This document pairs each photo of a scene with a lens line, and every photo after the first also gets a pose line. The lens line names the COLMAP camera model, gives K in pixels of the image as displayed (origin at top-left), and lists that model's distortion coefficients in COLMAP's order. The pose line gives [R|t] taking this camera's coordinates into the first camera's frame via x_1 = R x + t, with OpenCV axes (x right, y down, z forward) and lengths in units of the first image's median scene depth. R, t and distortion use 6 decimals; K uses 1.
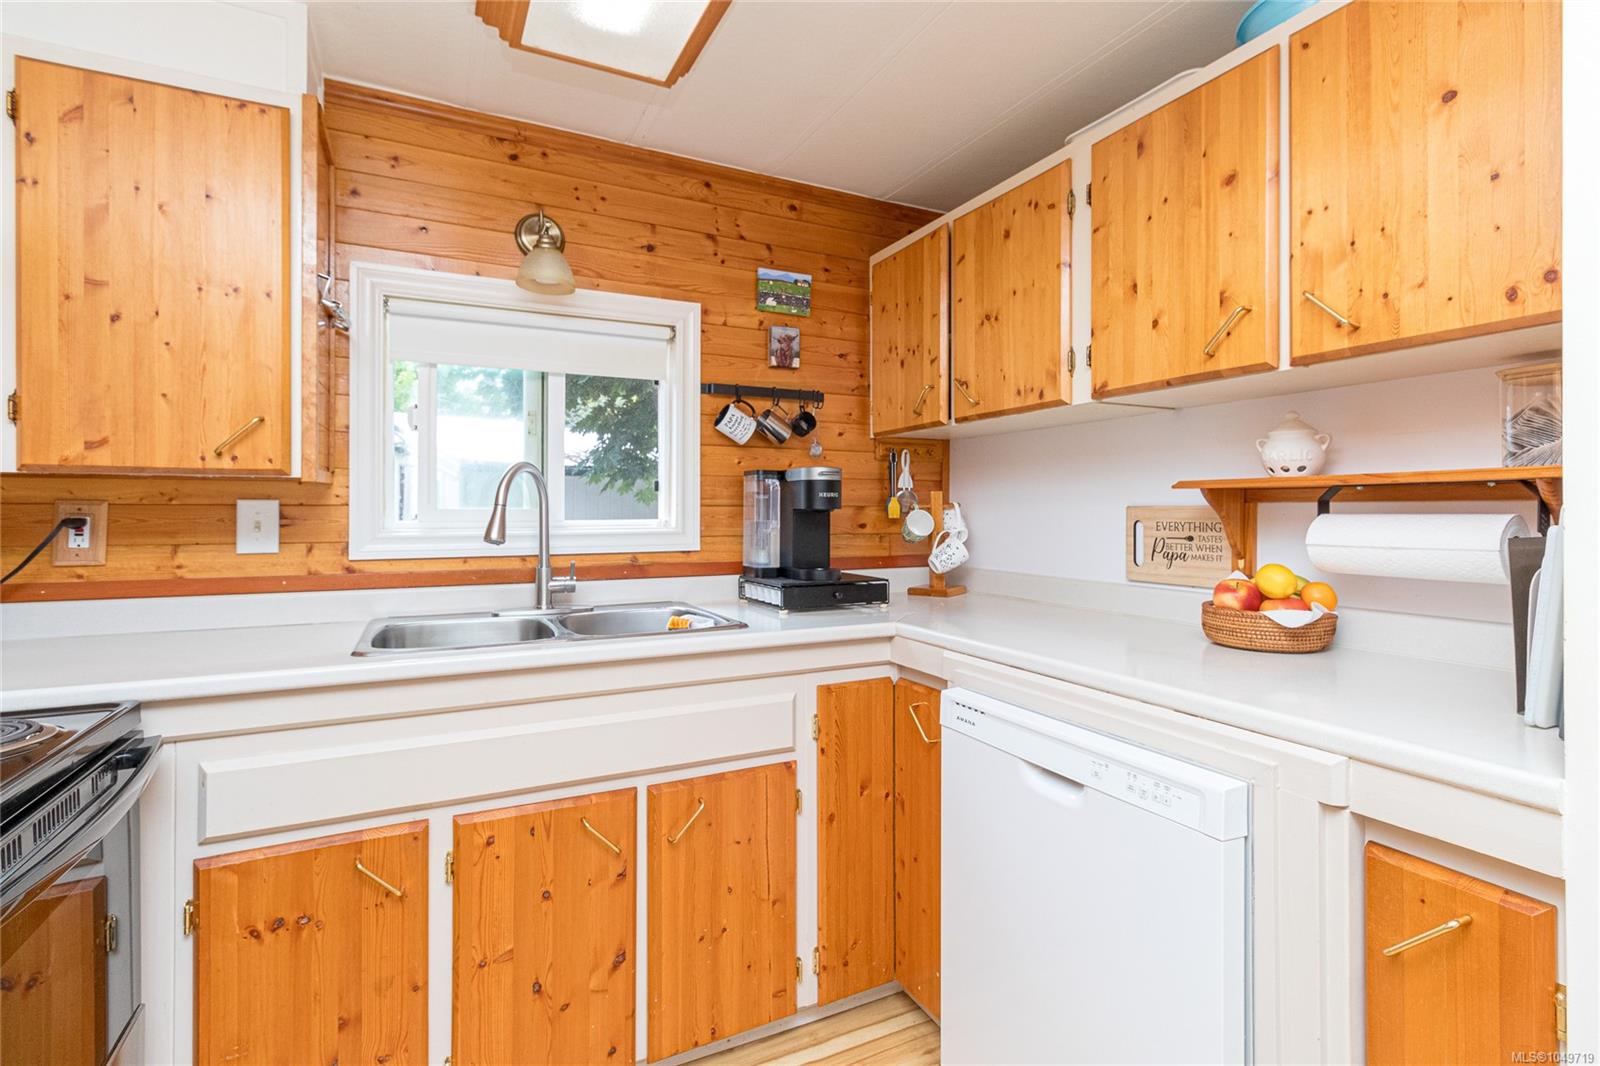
lens RADIAL K [[748.4, 0, 794.0], [0, 748.4, 508.8], [0, 0, 1]] dist [0.004259, -0.000163]
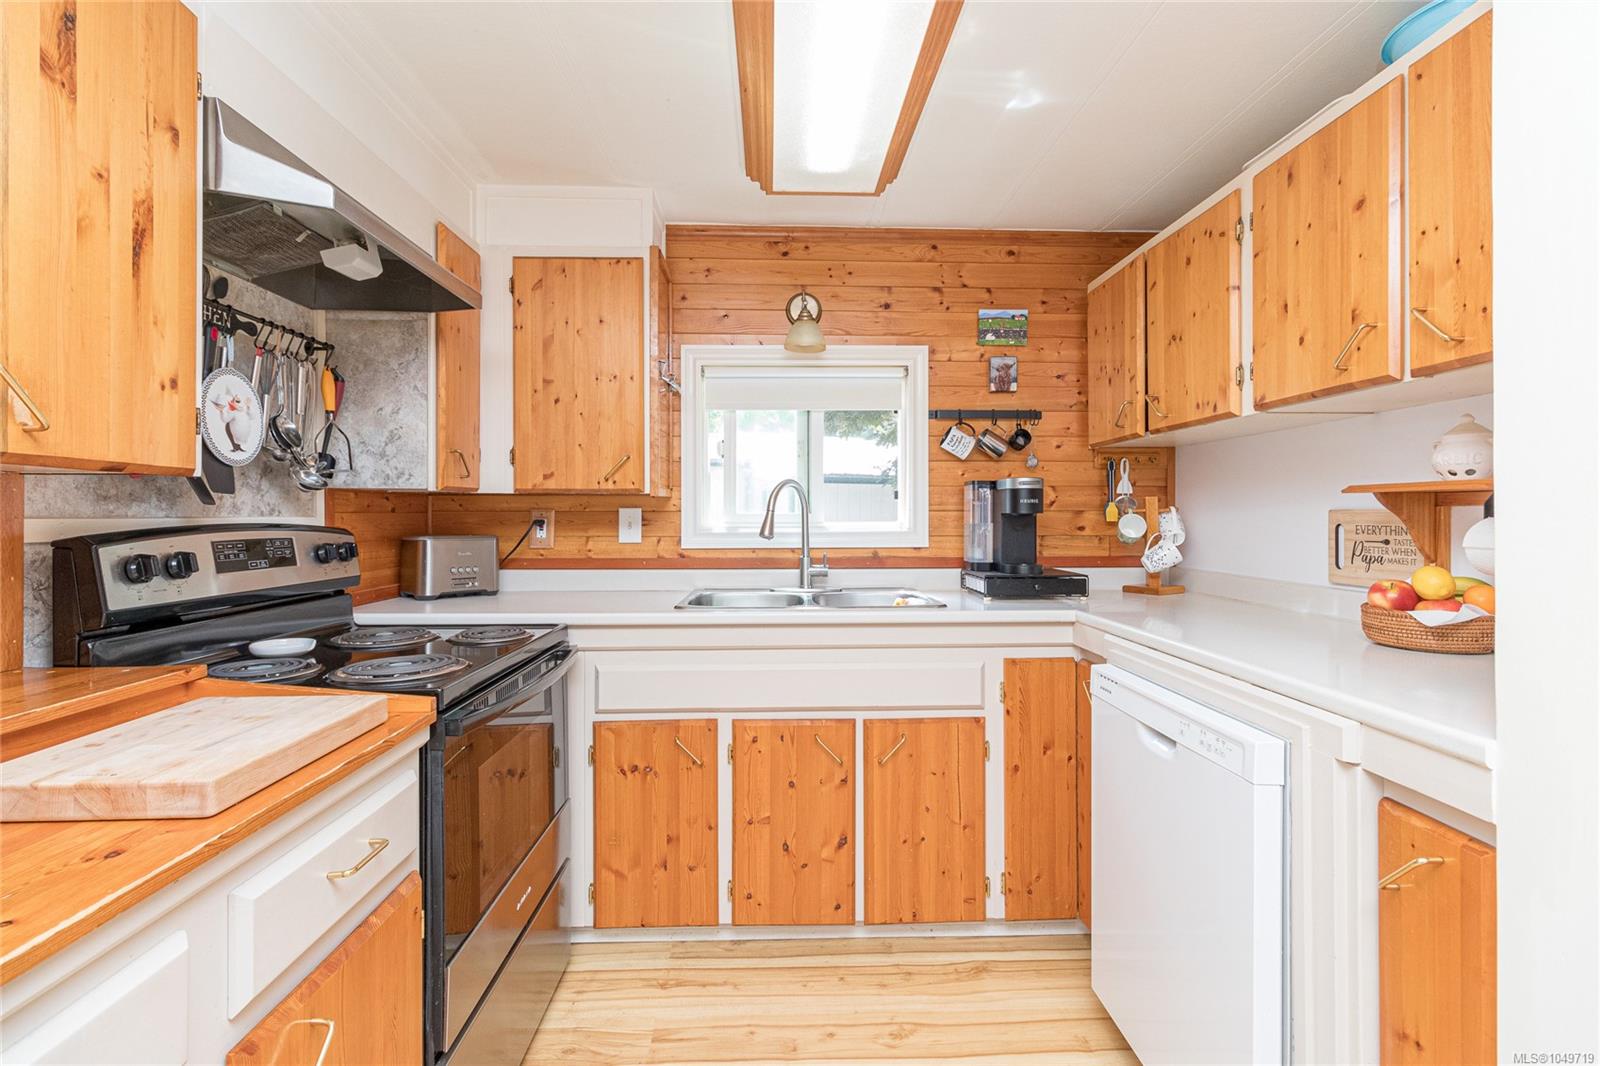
lens RADIAL K [[748.4, 0, 801.0], [0, 748.4, 518.9], [0, 0, 1]] dist [0.004259, -0.000163]
pose [[0.908707, 0.001463, -0.417432, 0.258907], [0.001546, 0.999975, 0.006871, 0.000665], [0.417432, -0.006889, 0.908682, -0.262430]]
